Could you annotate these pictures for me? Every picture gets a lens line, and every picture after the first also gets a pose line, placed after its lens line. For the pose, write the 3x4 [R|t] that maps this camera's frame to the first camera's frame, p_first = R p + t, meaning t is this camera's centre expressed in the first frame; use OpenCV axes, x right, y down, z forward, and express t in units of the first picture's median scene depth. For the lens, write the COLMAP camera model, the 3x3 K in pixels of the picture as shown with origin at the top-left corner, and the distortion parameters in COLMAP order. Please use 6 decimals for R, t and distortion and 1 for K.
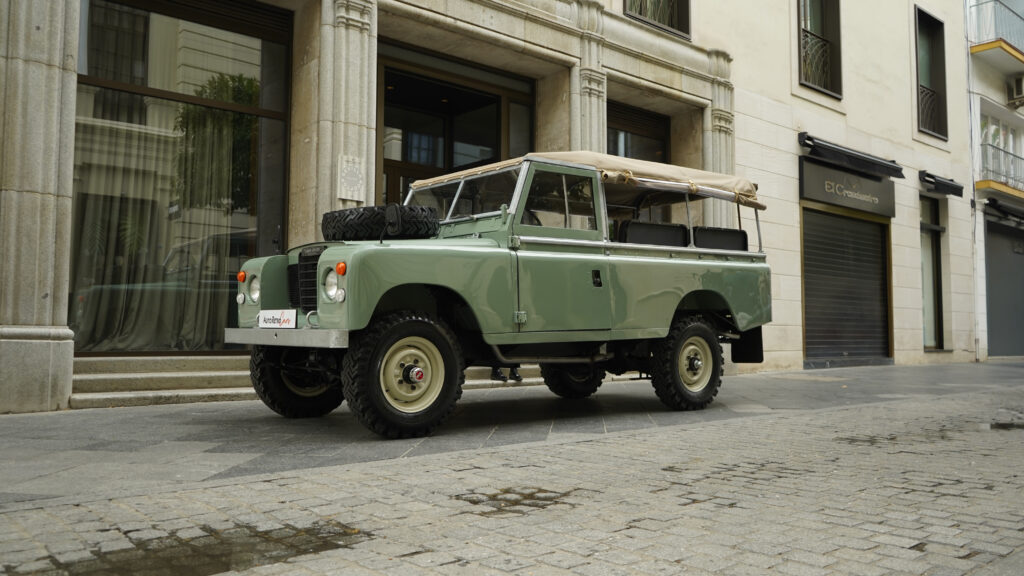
lens RADIAL K [[834.3, 0, 512.0], [0, 834.3, 288.0], [0, 0, 1]] dist [-0.045599, 0.068132]
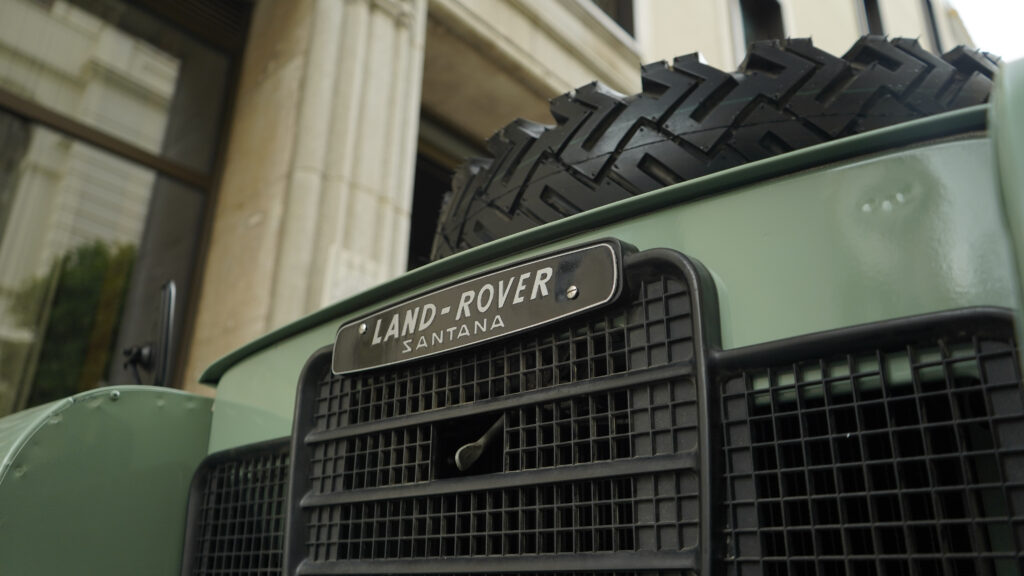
lens RADIAL K [[834.3, 0, 512.0], [0, 834.3, 288.0], [0, 0, 1]] dist [-0.045599, 0.068132]
pose [[0.990210, 0.073033, 0.118959, -0.164500], [-0.030863, 0.945665, -0.323676, -0.006422], [-0.136134, 0.316835, 0.938660, 0.591097]]
